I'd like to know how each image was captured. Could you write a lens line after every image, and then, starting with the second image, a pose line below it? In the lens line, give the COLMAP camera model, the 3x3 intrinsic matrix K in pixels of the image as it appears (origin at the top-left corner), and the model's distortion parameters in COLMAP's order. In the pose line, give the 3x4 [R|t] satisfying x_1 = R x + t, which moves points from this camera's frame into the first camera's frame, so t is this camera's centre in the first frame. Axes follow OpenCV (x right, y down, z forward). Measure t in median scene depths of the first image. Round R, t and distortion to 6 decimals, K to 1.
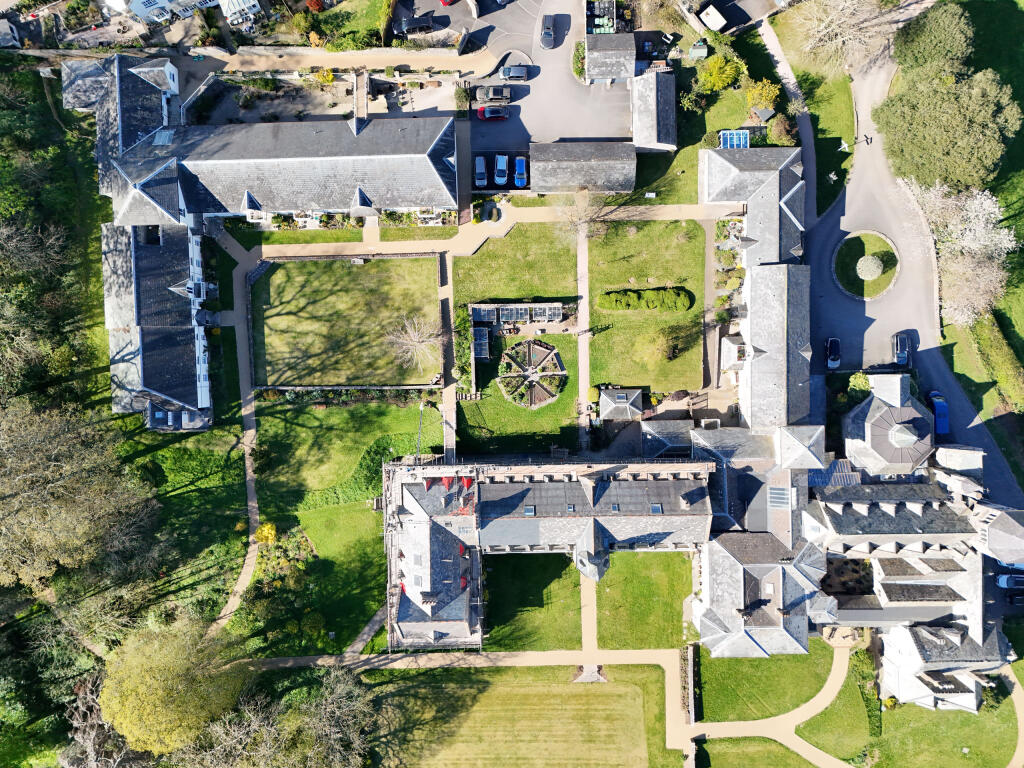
lens RADIAL K [[709.1, 0, 512.0], [0, 709.1, 384.0], [0, 0, 1]] dist [0.117271, -0.088657]
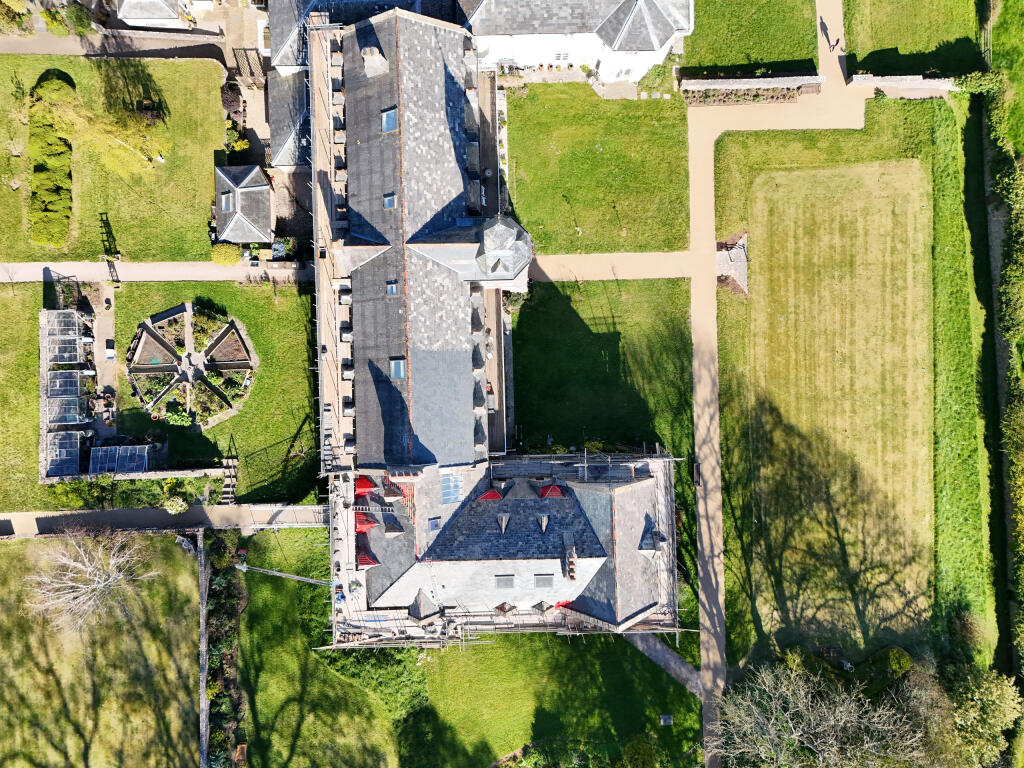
lens RADIAL K [[709.1, 0, 512.0], [0, 709.1, 384.0], [0, 0, 1]] dist [0.117271, -0.088657]
pose [[0.000138, -0.999942, 0.010802, 0.007236], [0.999824, -0.000064, -0.018740, 0.247536], [0.018739, 0.010803, 0.999766, 0.447114]]
